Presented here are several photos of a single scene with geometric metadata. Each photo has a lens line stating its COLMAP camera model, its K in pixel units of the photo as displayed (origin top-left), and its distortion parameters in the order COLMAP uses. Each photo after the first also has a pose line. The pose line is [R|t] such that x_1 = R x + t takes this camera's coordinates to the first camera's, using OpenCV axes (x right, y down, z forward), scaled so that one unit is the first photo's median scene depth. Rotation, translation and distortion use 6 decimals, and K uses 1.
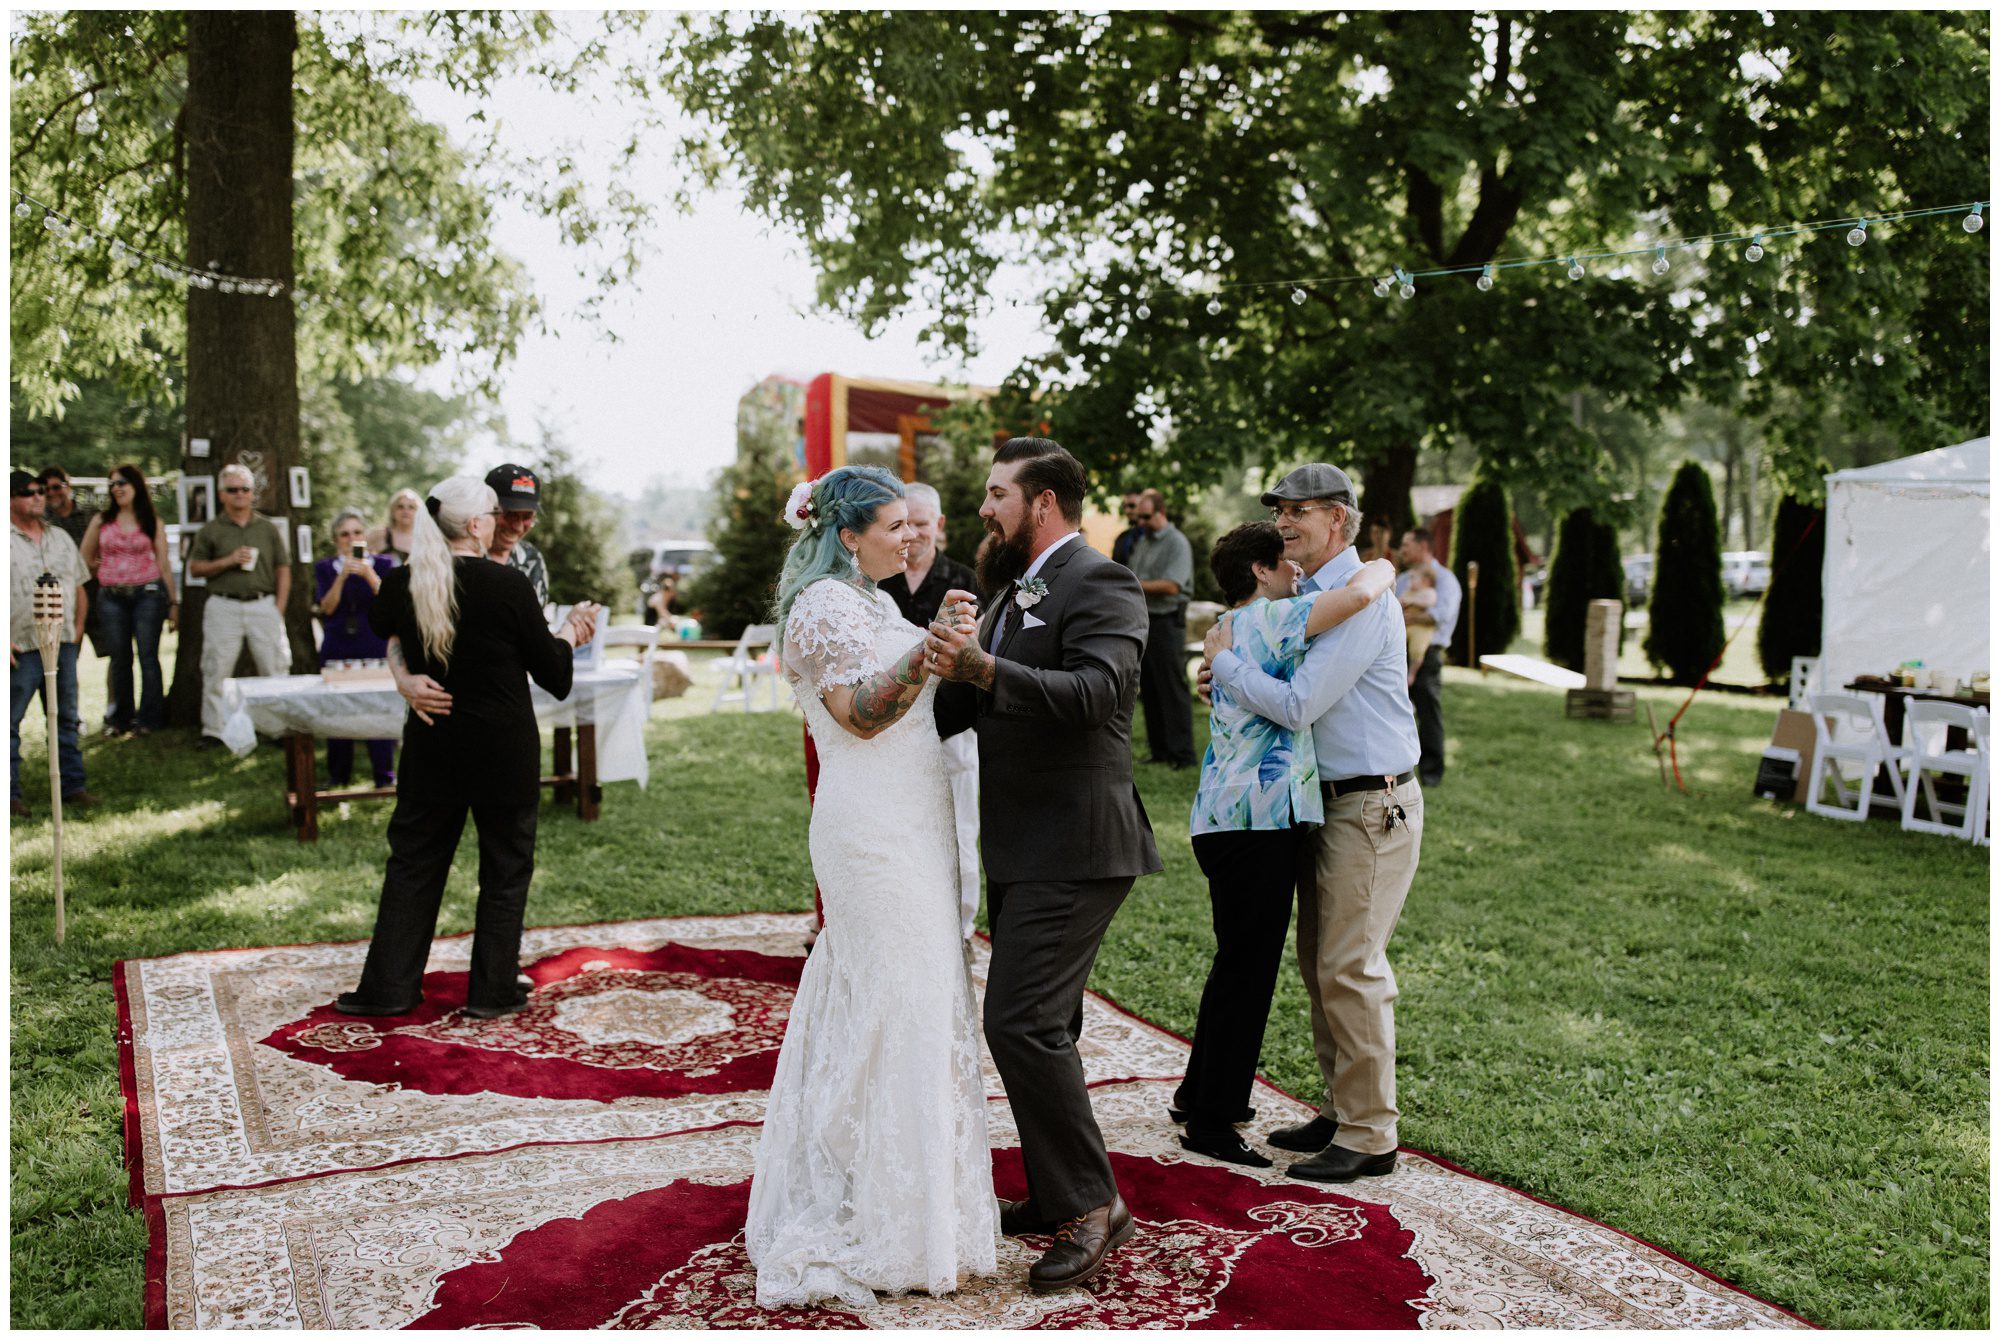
lens RADIAL K [[1799.5, 0, 1000.0], [0, 1799.5, 670.0], [0, 0, 1]] dist [0.023780, -0.025012]
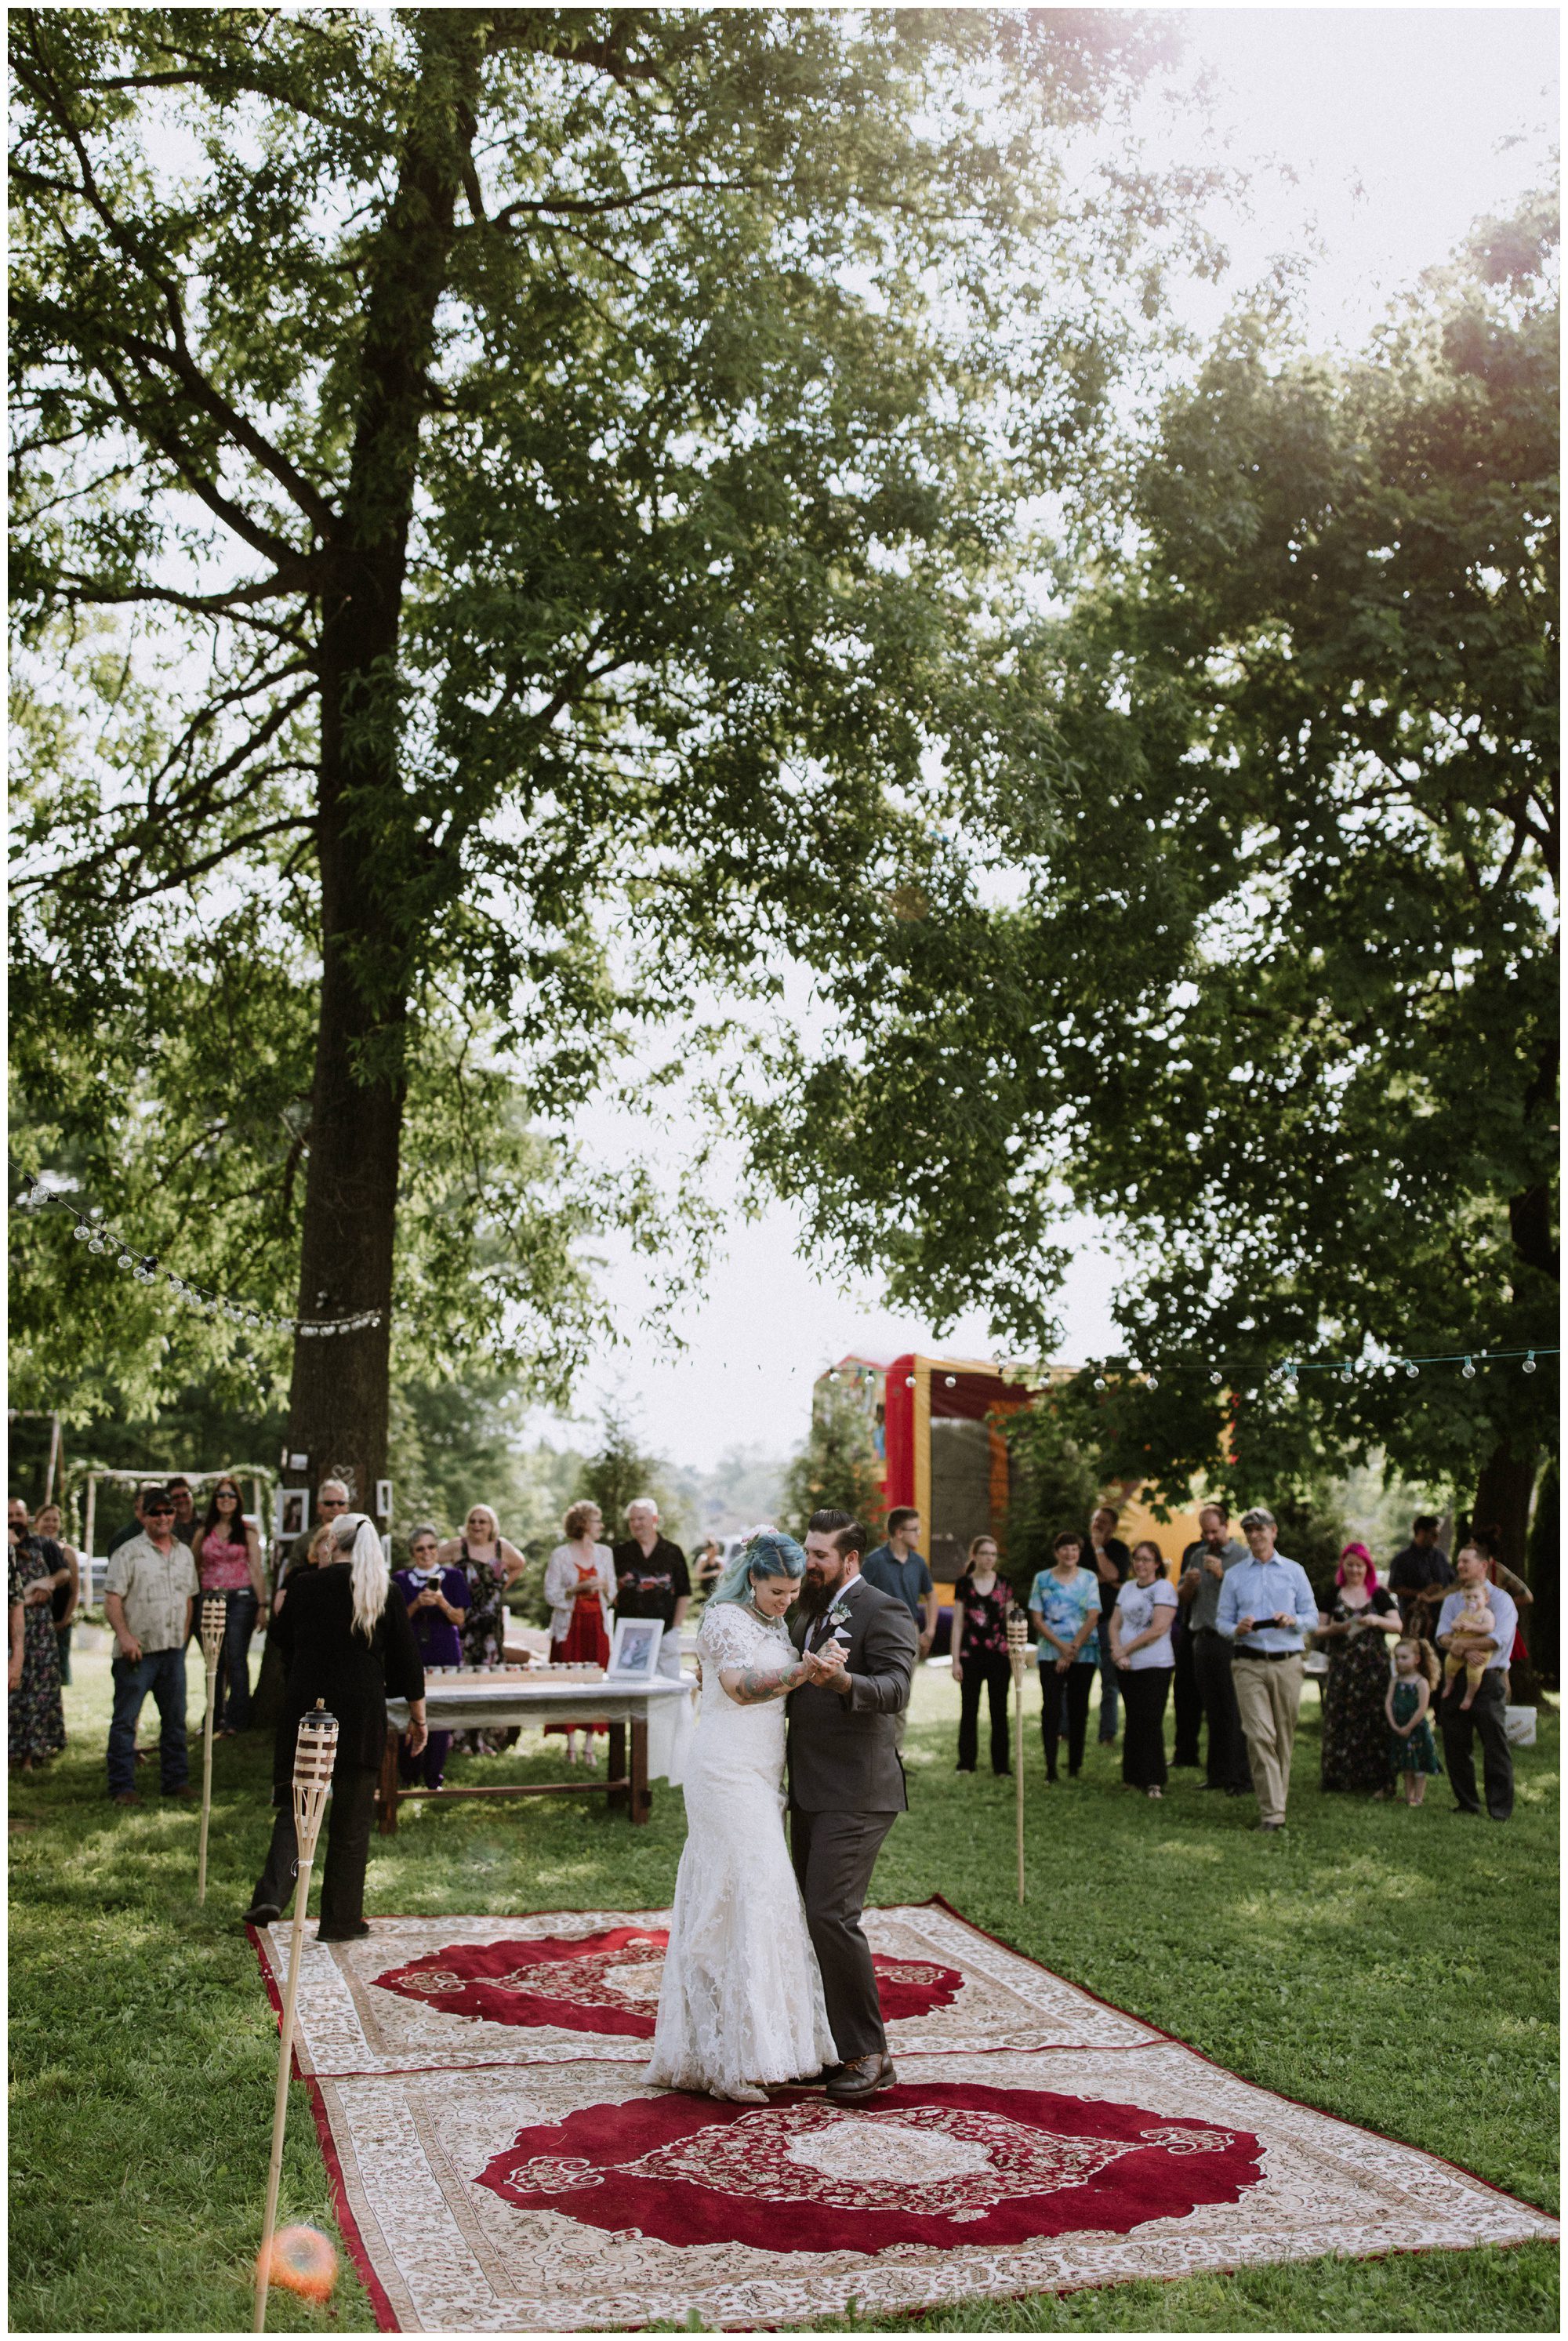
lens RADIAL K [[2106.4, 0, 782.8], [0, 2106.4, 1215.3], [0, 0, 1]] dist [0.023780, -0.025012]
pose [[0.986778, -0.017087, -0.161177, 0.037698], [-0.018612, 0.975904, -0.217406, 0.001248], [0.161008, 0.217531, 0.962682, -0.158216]]
